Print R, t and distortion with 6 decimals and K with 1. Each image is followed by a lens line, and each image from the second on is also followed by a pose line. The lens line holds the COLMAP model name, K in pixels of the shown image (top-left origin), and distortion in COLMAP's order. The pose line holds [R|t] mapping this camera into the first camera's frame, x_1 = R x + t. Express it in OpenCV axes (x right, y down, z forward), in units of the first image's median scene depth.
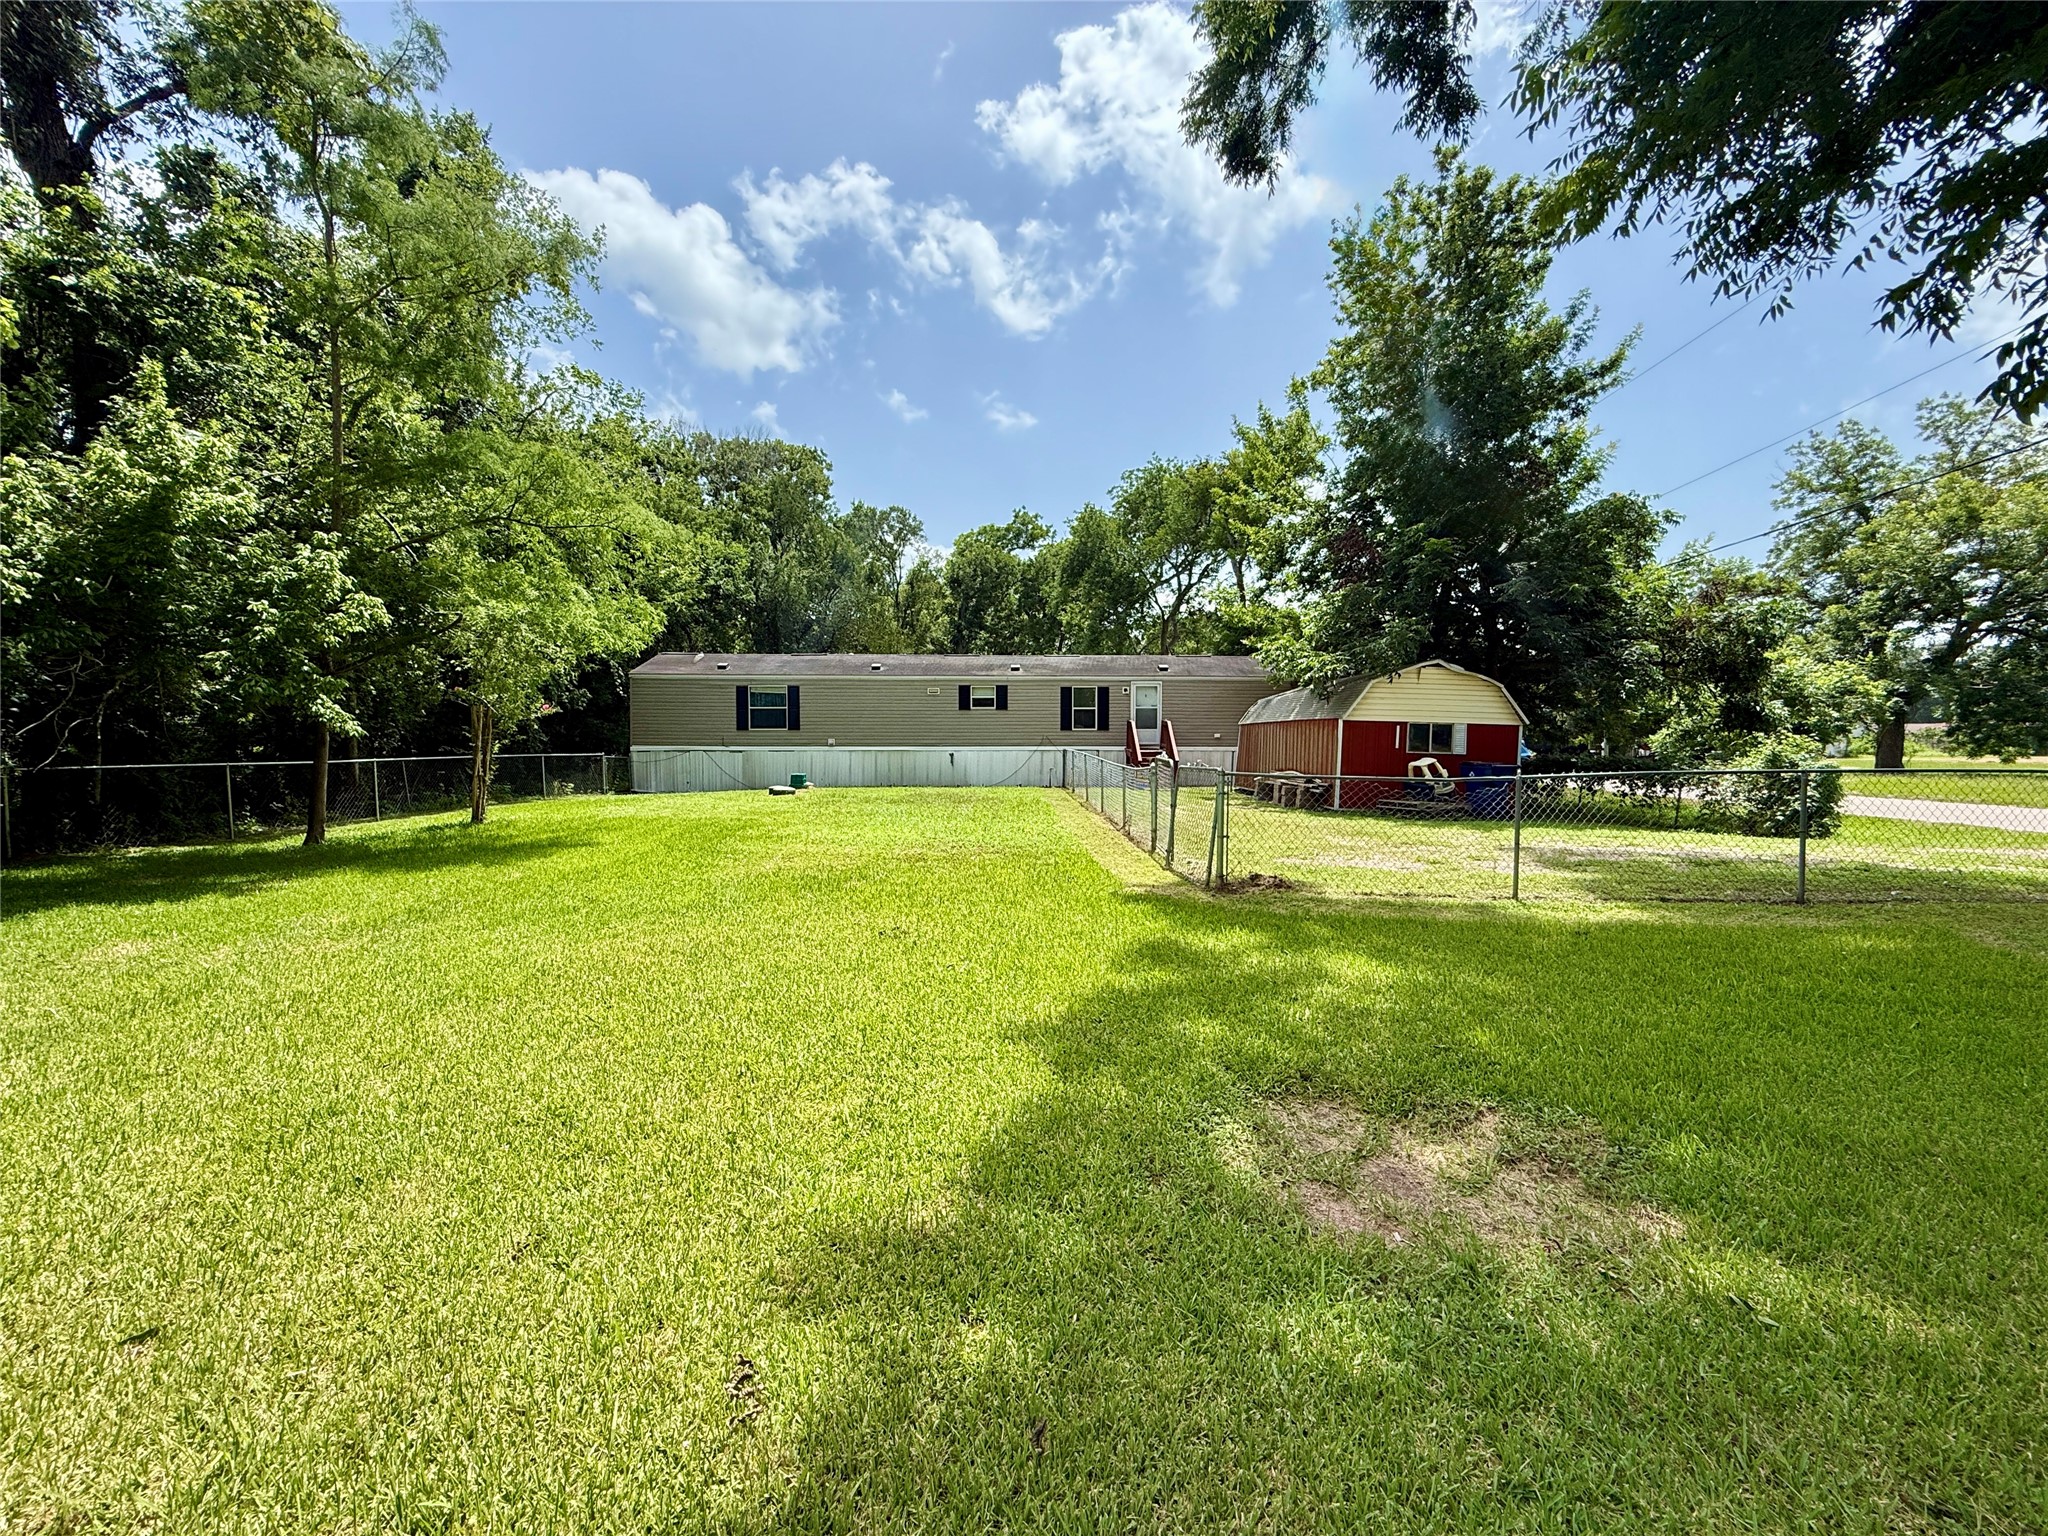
lens RADIAL K [[811.0, 0, 1024.0], [0, 811.0, 768.0], [0, 0, 1]] dist [-0.001437, -0.000672]
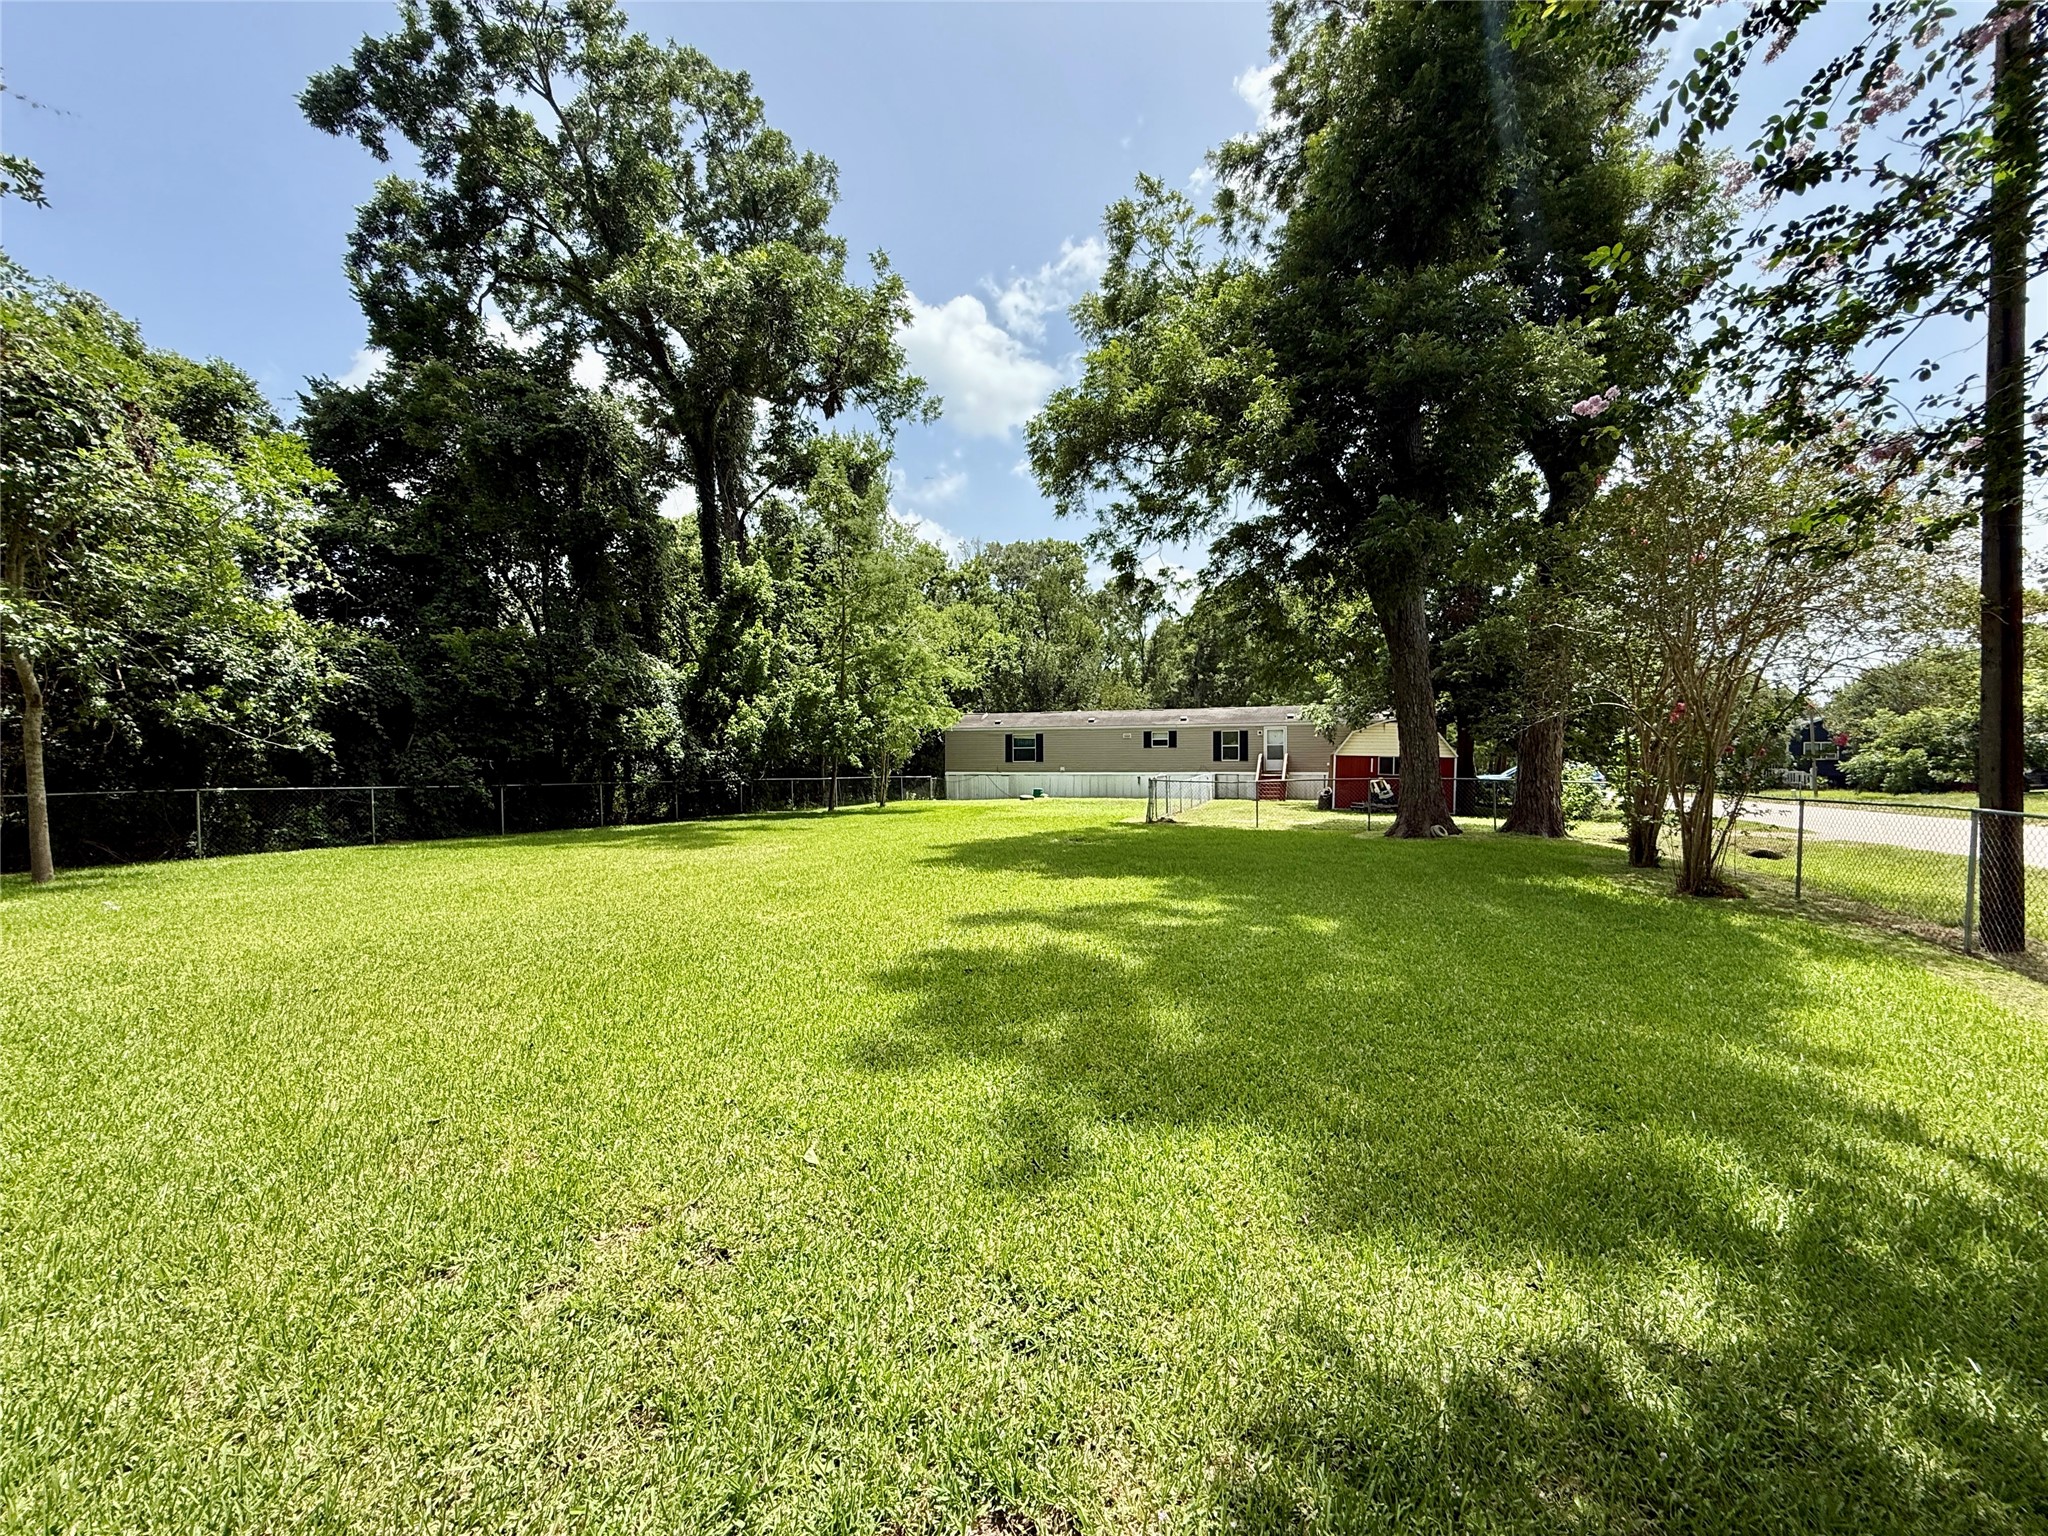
lens RADIAL K [[822.5, 0, 1024.0], [0, 822.5, 768.0], [0, 0, 1]] dist [0.014220, -0.000010]
pose [[0.939368, -0.002403, -0.342903, 0.288784], [-0.009598, 0.999399, -0.033298, 0.022834], [0.342777, 0.034571, 0.938780, -0.625381]]
